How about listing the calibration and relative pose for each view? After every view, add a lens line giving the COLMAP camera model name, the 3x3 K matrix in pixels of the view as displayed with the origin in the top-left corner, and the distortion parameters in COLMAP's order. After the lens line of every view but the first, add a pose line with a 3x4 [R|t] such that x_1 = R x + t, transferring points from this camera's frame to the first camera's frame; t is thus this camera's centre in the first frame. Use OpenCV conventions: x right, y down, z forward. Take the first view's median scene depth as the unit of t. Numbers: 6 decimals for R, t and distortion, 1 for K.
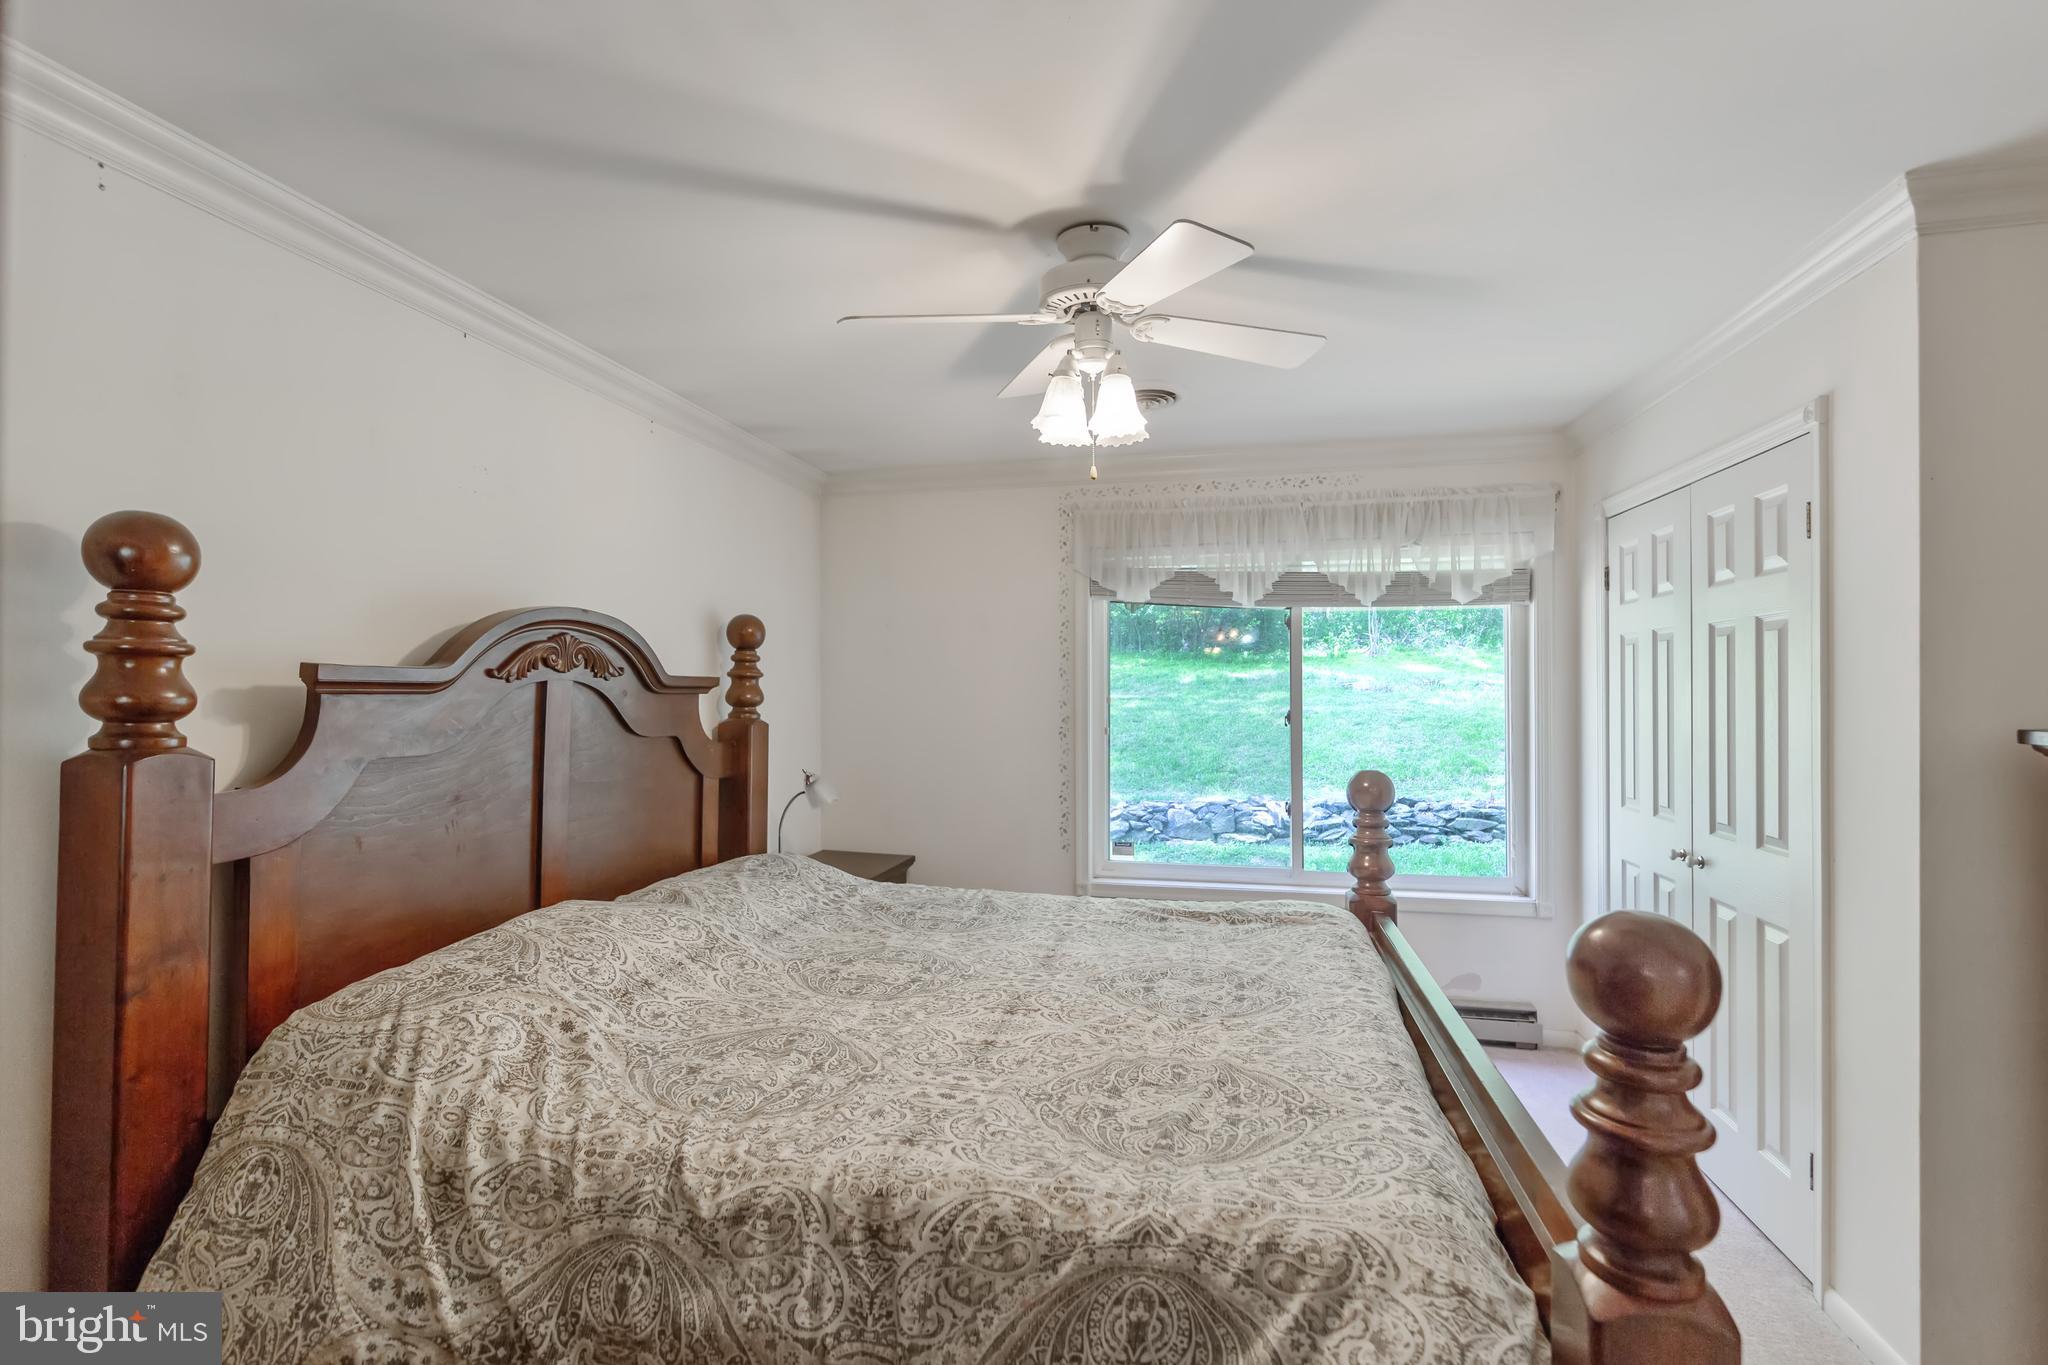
lens RADIAL K [[936.2, 0, 1004.8], [0, 936.2, 684.1], [0, 0, 1]] dist [0.000100, -0.000544]
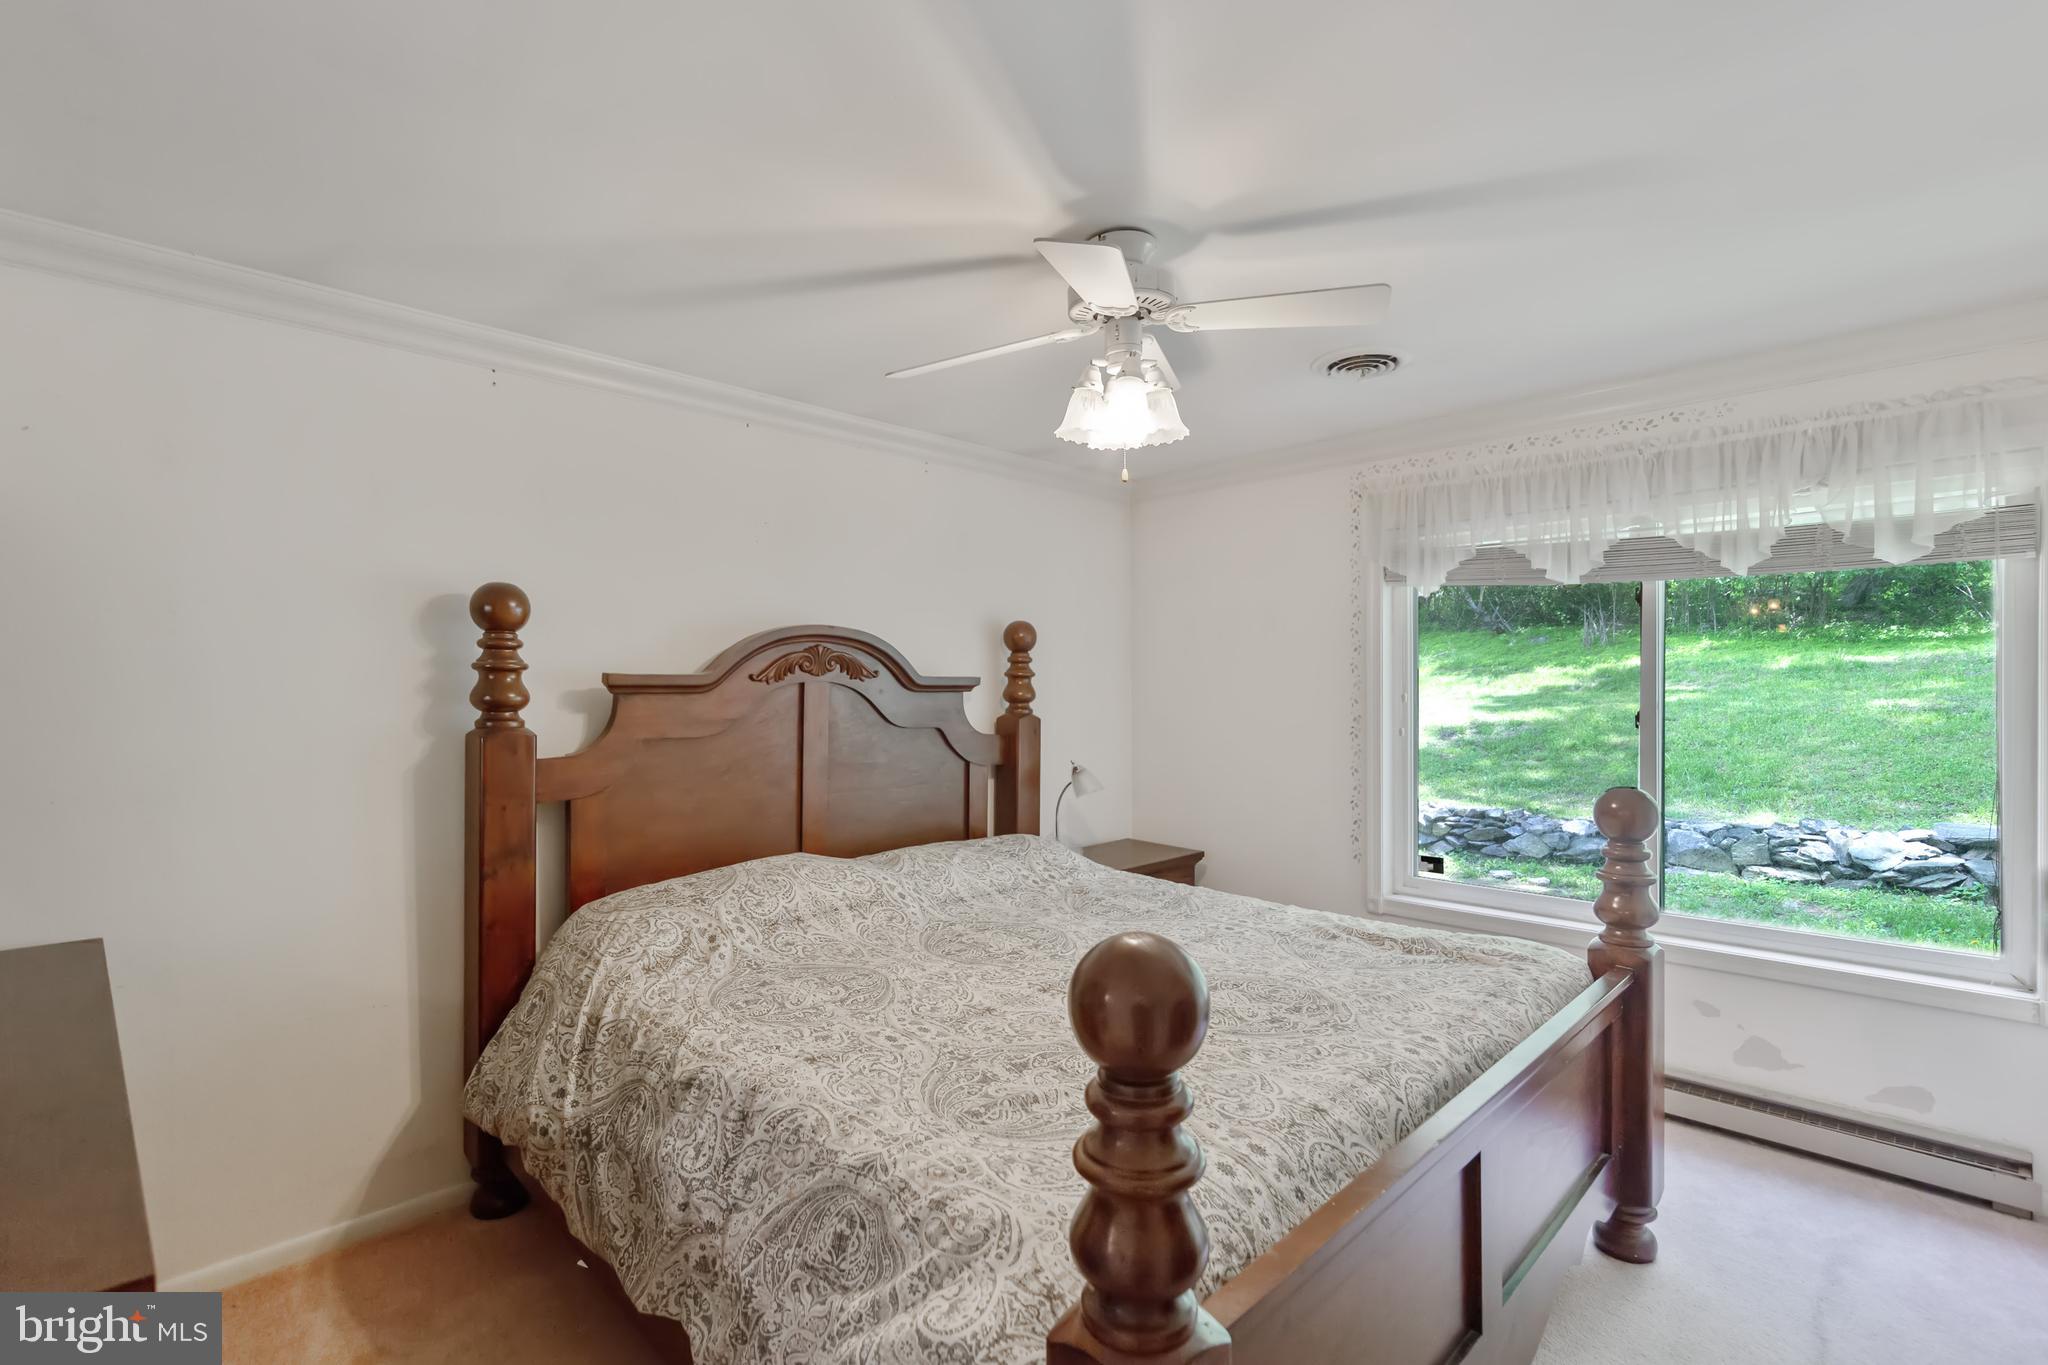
lens RADIAL K [[936.2, 0, 1004.8], [0, 936.2, 684.1], [0, 0, 1]] dist [0.000100, -0.000544]
pose [[0.843712, -0.004747, -0.536776, 0.570023], [0.008237, 0.999958, 0.004105, -0.005619], [0.536734, -0.007885, 0.843715, 0.076653]]
